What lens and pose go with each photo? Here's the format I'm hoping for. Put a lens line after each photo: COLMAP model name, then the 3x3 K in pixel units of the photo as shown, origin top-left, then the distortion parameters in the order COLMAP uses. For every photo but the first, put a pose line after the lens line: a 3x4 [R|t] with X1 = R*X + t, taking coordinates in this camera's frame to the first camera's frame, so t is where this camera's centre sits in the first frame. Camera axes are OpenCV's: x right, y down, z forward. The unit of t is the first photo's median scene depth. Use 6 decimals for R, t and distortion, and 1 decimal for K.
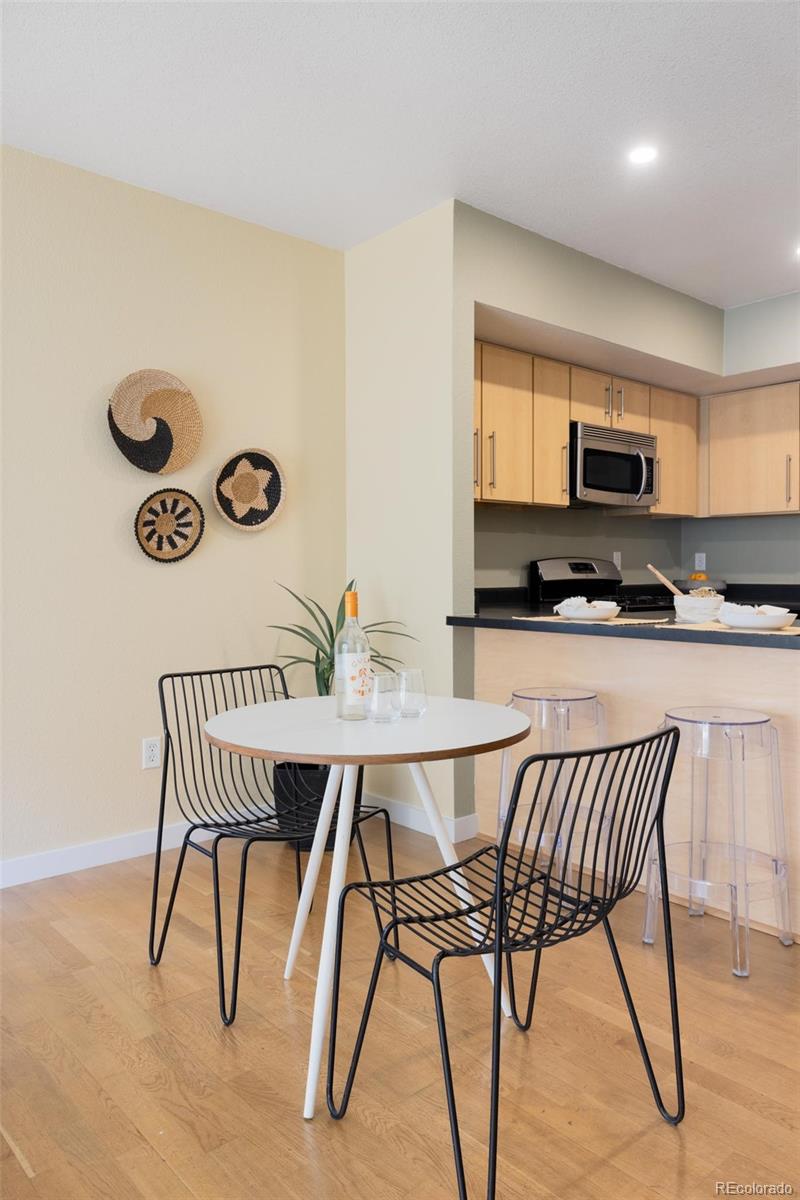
lens RADIAL K [[837.7, 0, 389.2], [0, 837.7, 590.5], [0, 0, 1]] dist [-0.004059, 0.000678]
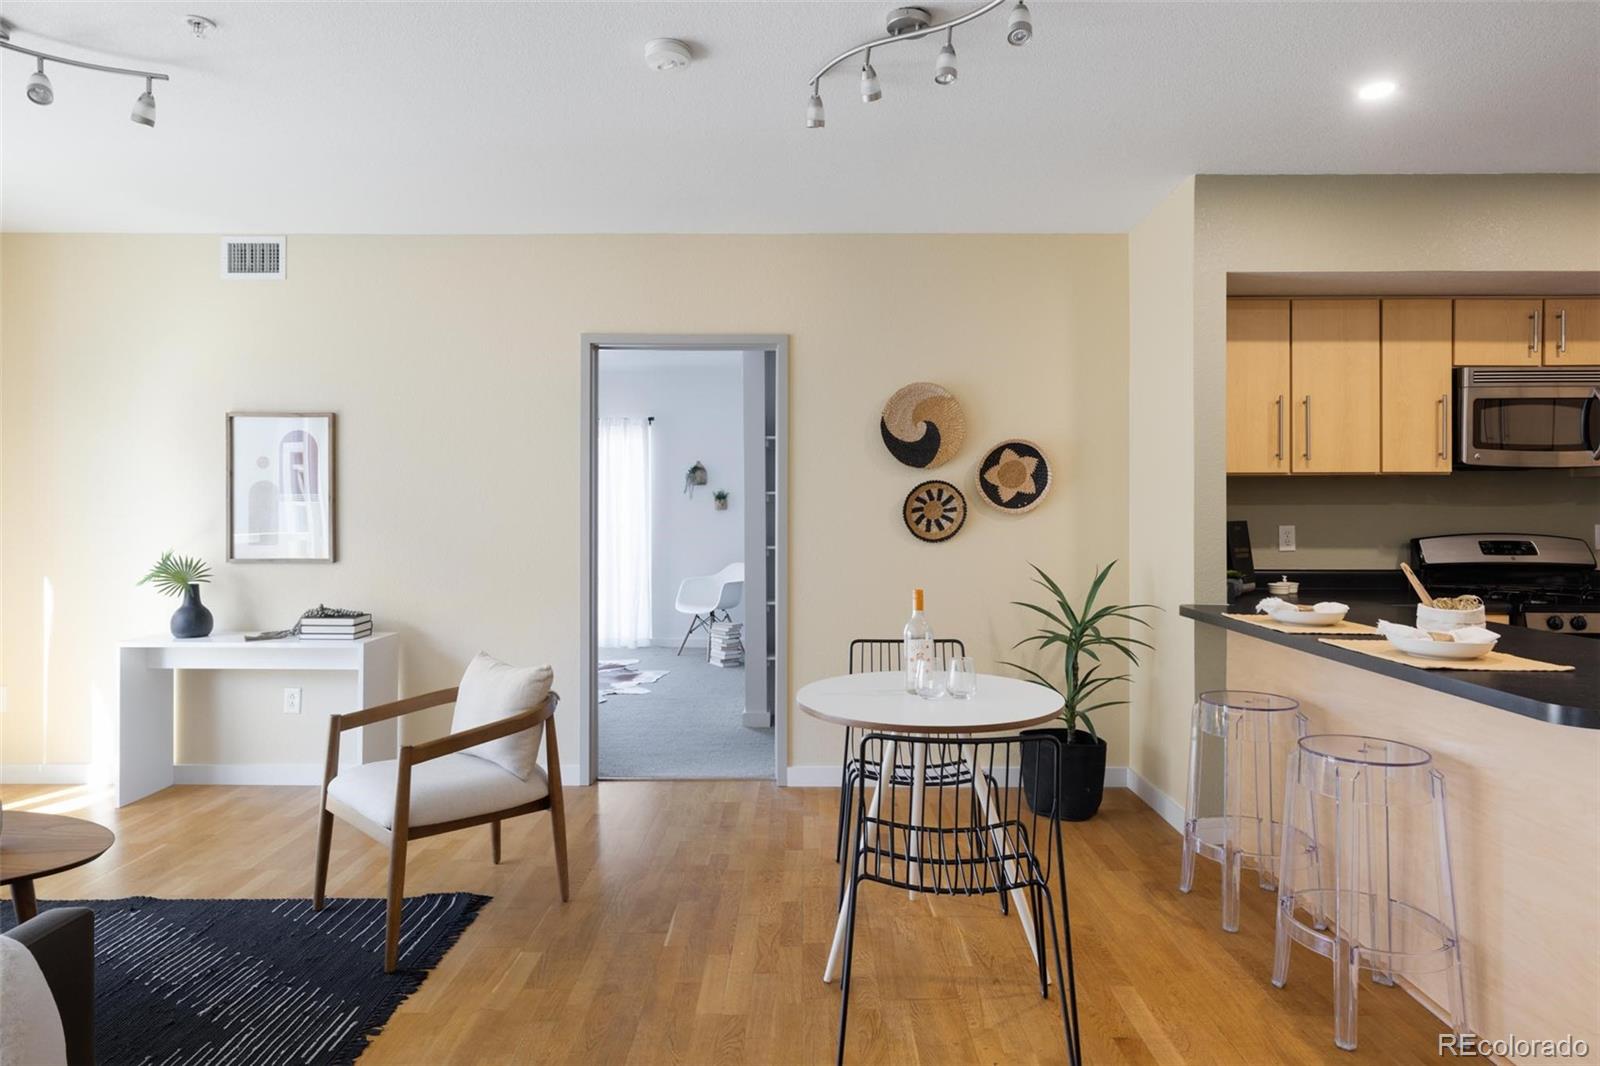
lens RADIAL K [[885.5, 0, 794.3], [0, 885.5, 505.1], [0, 0, 1]] dist [0.001141, -0.000364]
pose [[0.748218, -0.001574, -0.663452, 0.382947], [-0.017088, 0.999620, -0.021642, -0.051107], [0.663233, 0.027530, 0.747906, -0.060720]]
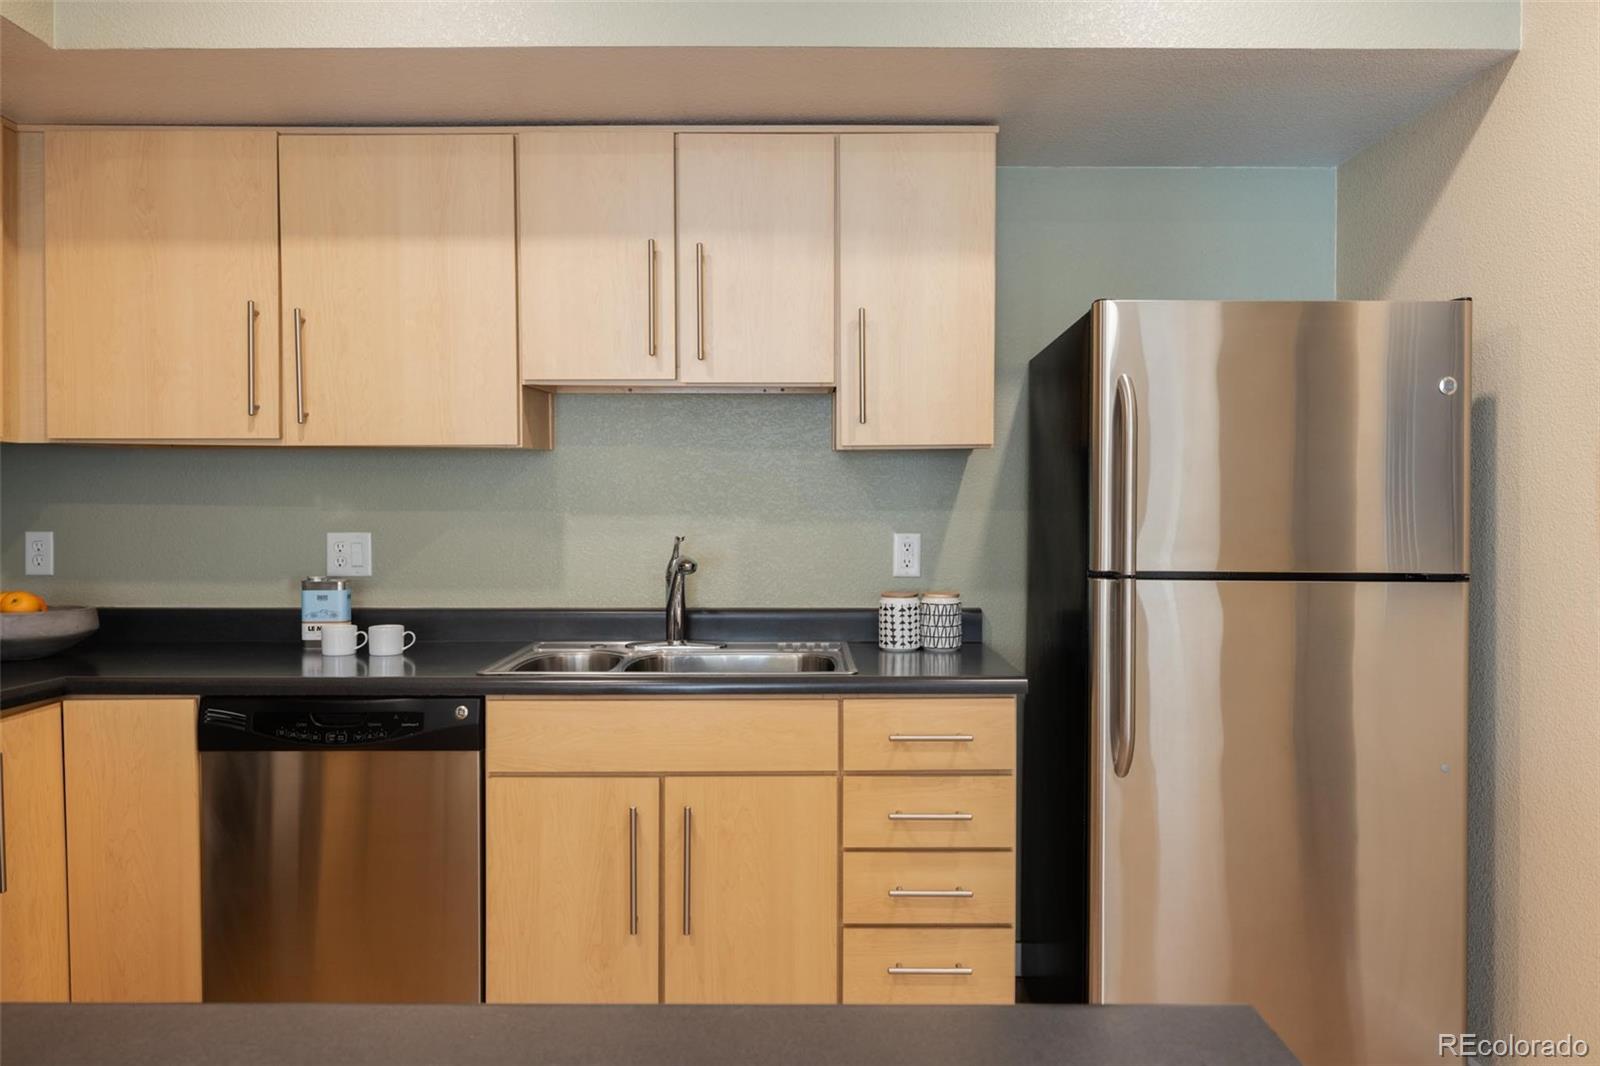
lens RADIAL K [[1116.9, 0, 817.4], [0, 1116.9, 510.4], [0, 0, 1]] dist [-0.004059, 0.000678]
pose [[0.648316, 0.003707, 0.761362, 0.333174], [0.014507, 0.999746, -0.017221, -0.064362], [-0.761233, 0.022210, 0.648098, 0.603204]]
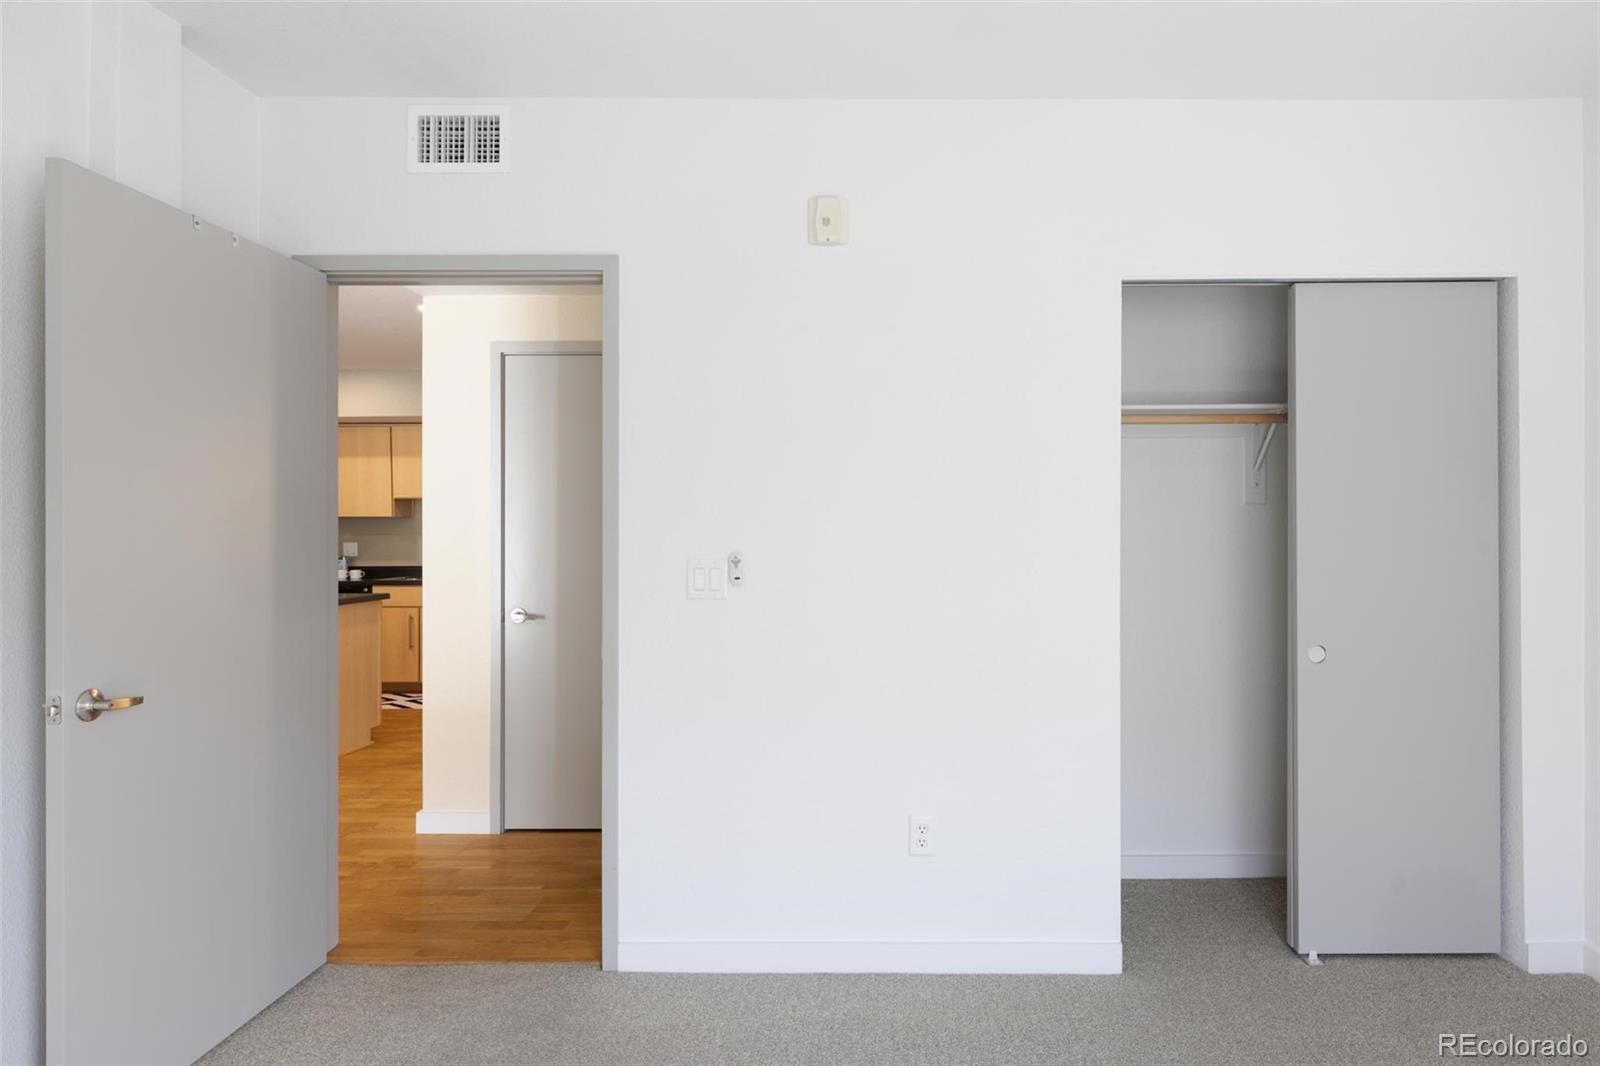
lens RADIAL K [[895.7, 0, 849.6], [0, 895.7, 537.2], [0, 0, 1]] dist [-0.002098, -0.001738]
pose [[0.670782, 0.007556, 0.741616, -0.050775], [0.012809, 0.999681, -0.021771, -0.017585], [-0.741544, 0.024103, 0.670471, -0.934617]]
